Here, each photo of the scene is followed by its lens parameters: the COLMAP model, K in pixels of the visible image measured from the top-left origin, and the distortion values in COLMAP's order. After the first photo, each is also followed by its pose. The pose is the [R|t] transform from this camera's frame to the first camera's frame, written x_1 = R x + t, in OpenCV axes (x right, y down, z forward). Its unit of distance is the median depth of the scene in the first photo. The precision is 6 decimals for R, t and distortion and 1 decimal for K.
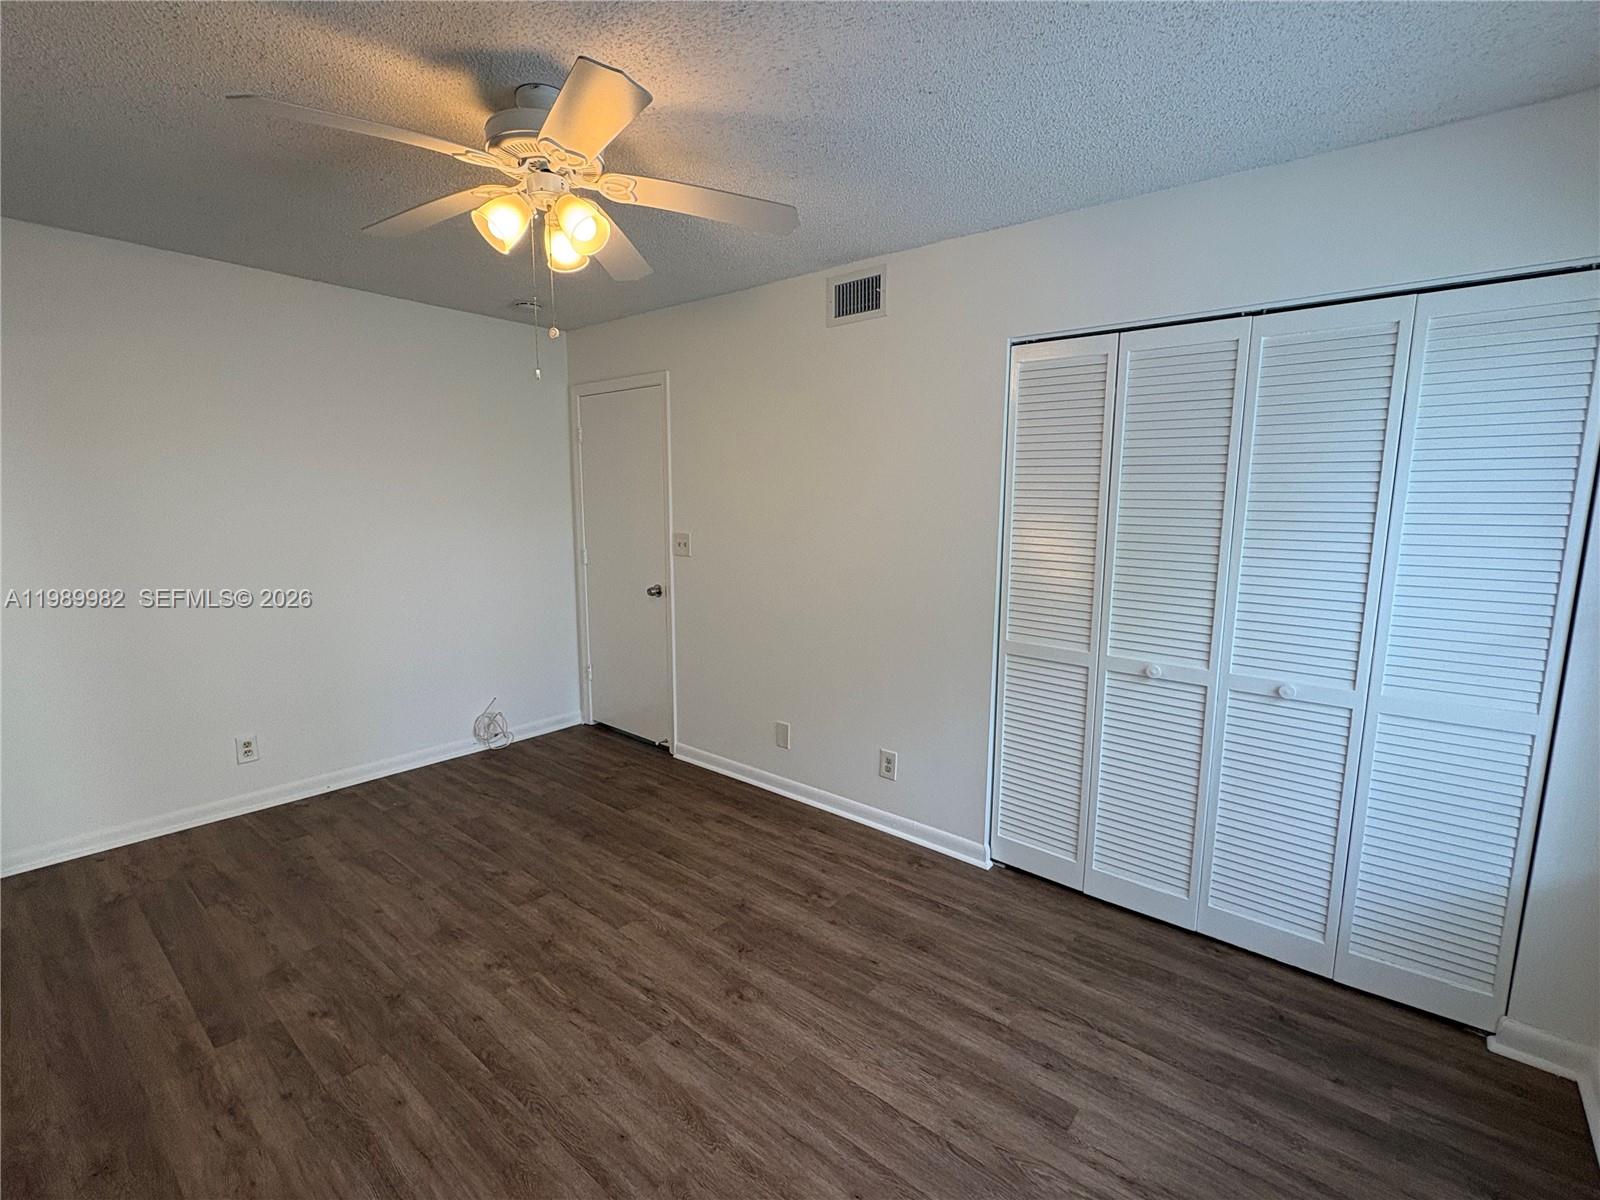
lens RADIAL K [[718.4, 0, 802.8], [0, 718.4, 598.7], [0, 0, 1]] dist [0.002226, 0.000170]
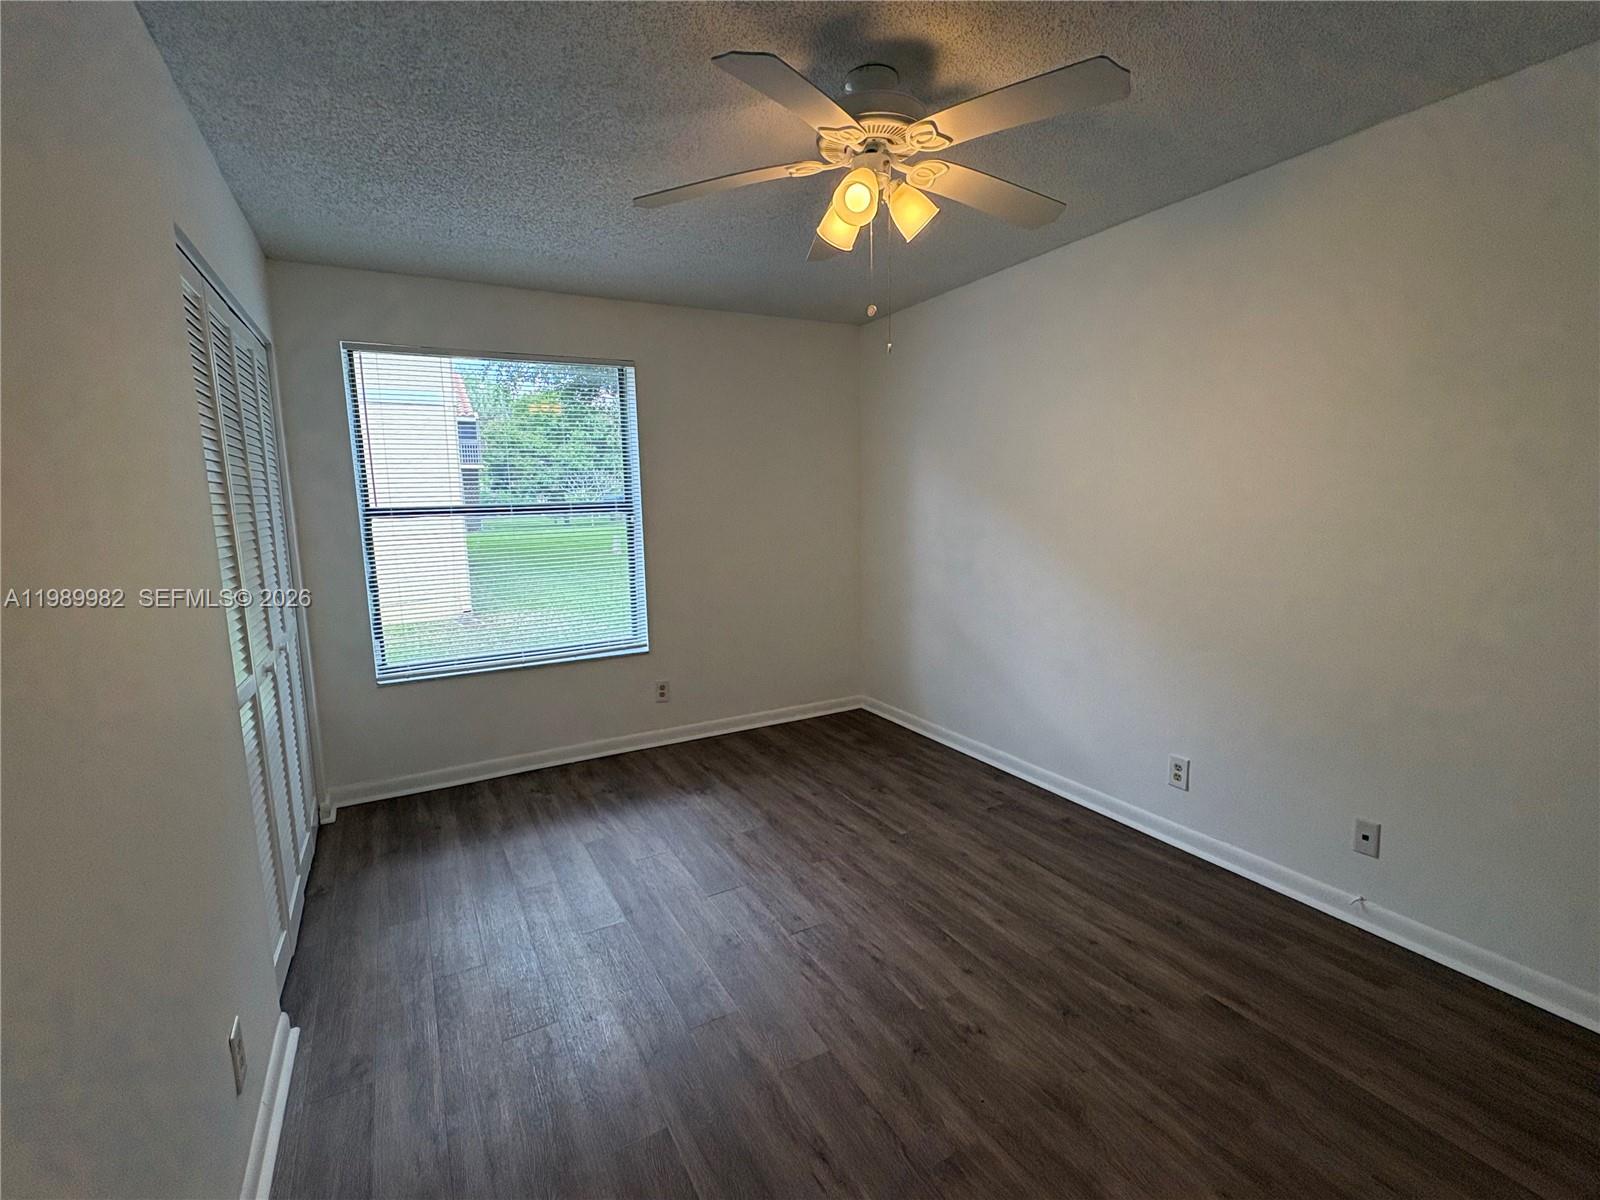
lens RADIAL K [[718.4, 0, 801.3], [0, 718.4, 603.0], [0, 0, 1]] dist [0.002226, 0.000170]
pose [[-0.933702, -0.045145, 0.355194, -0.597620], [0.063333, 0.955554, 0.287934, -0.253684], [-0.352405, 0.291340, -0.889343, 1.936942]]
